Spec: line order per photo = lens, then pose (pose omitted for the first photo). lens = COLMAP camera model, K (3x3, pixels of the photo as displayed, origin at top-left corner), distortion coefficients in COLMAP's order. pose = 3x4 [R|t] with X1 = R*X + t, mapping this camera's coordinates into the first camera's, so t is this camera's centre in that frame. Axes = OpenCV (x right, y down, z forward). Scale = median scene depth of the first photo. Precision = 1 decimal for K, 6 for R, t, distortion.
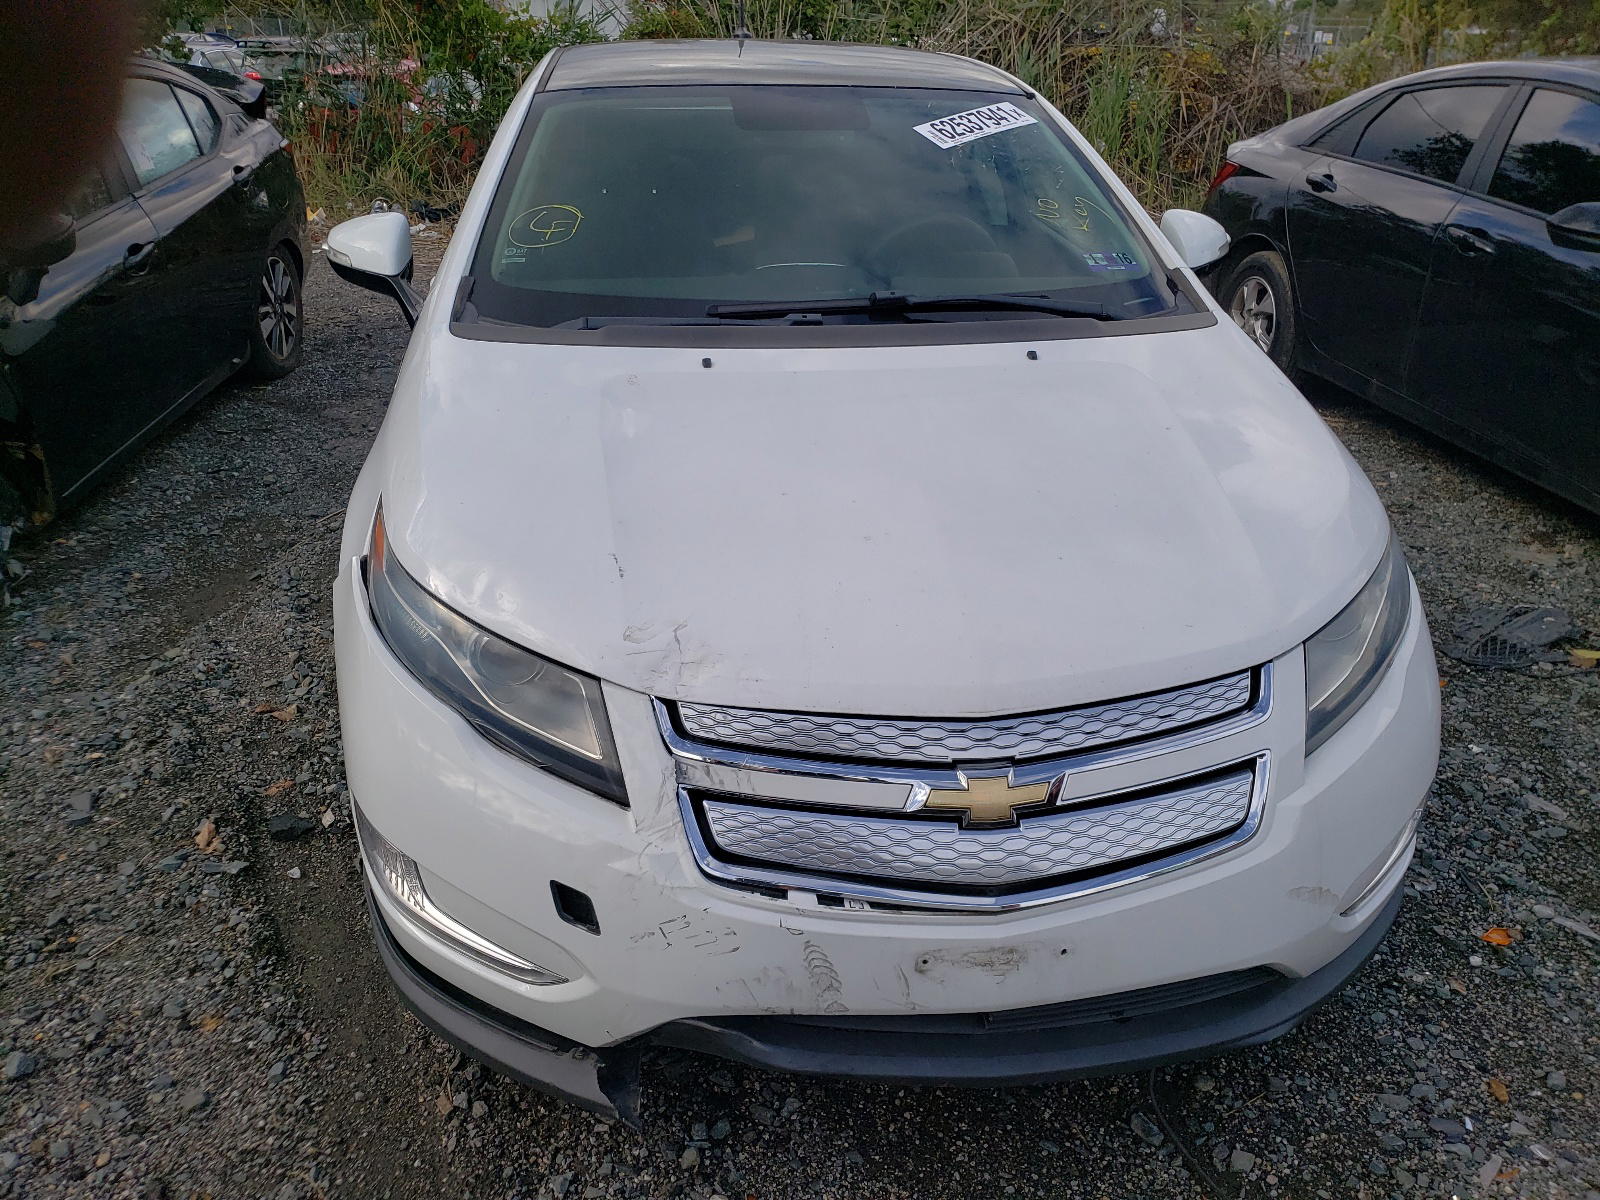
lens RADIAL K [[1314.2, 0, 800.0], [0, 1314.2, 600.0], [0, 0, 1]] dist [-0.000319, -0.002460]
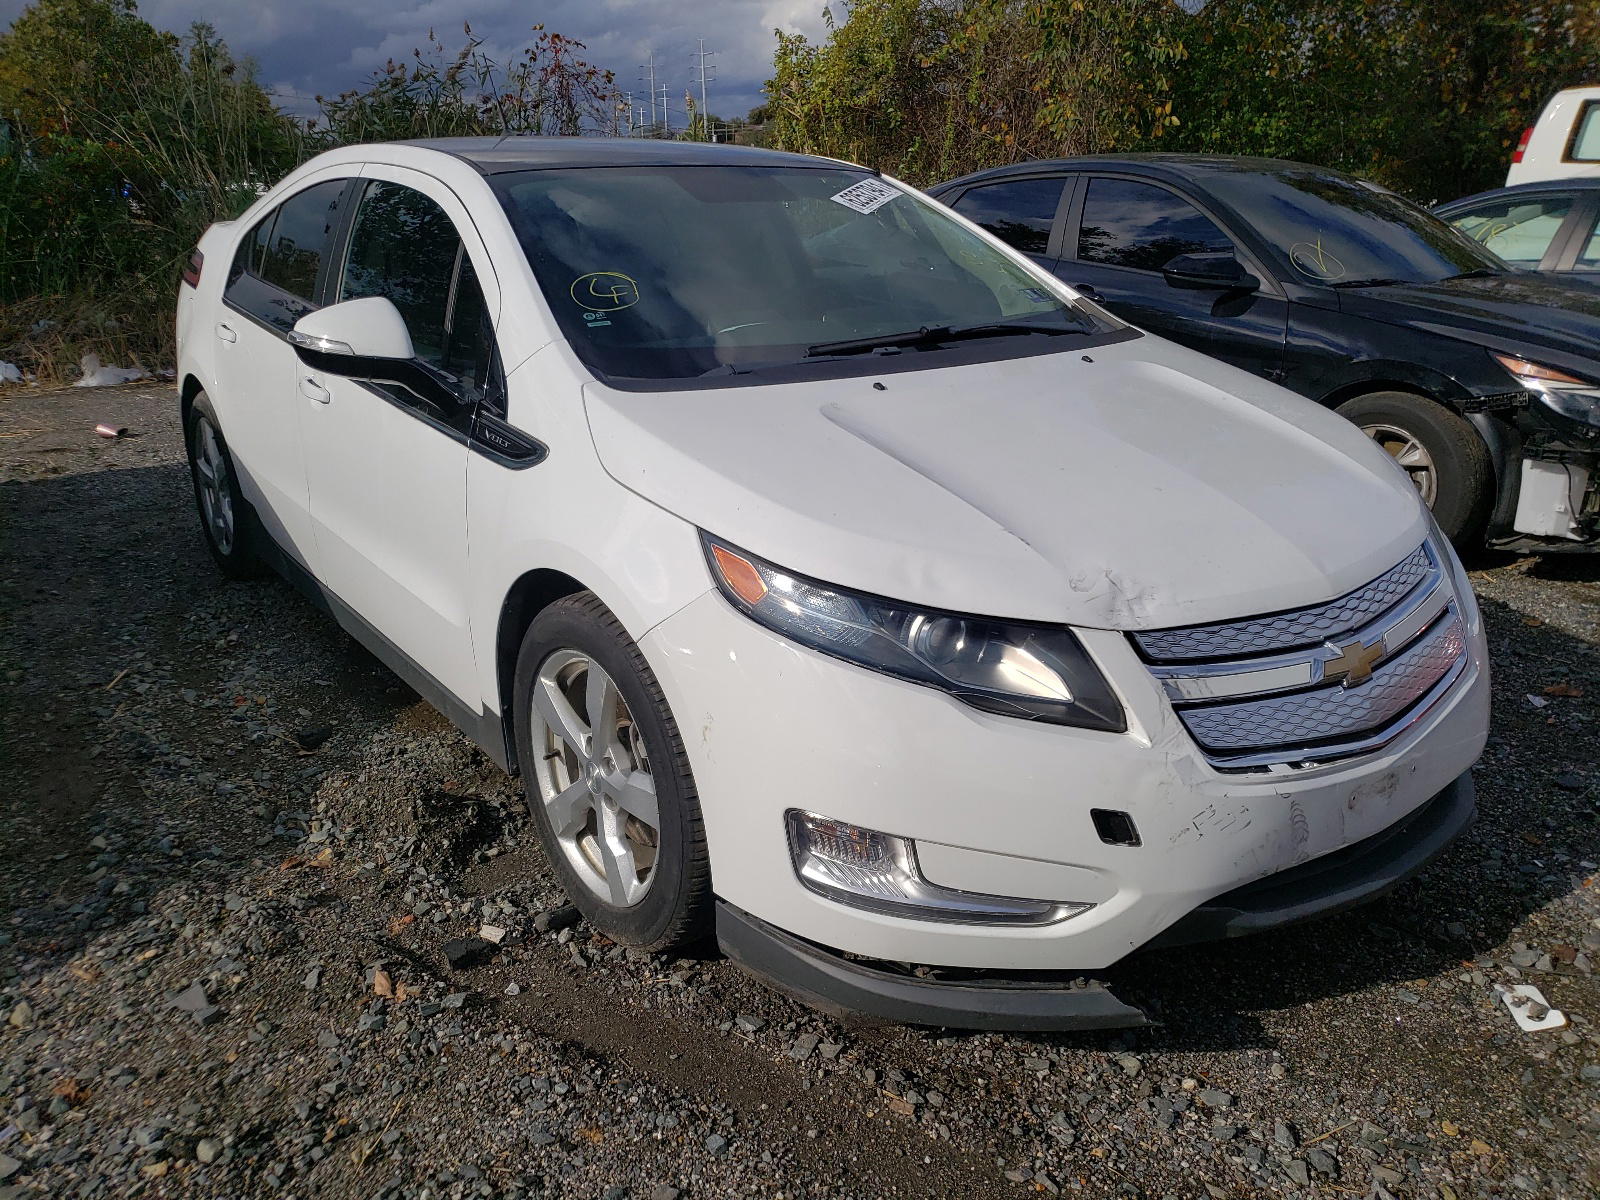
lens RADIAL K [[1314.2, 0, 800.0], [0, 1314.2, 600.0], [0, 0, 1]] dist [-0.000319, -0.002460]
pose [[0.878126, -0.164626, 0.449213, -0.603256], [0.207424, 0.977103, -0.047391, 0.029600], [-0.431126, 0.134793, 0.892167, 0.068517]]
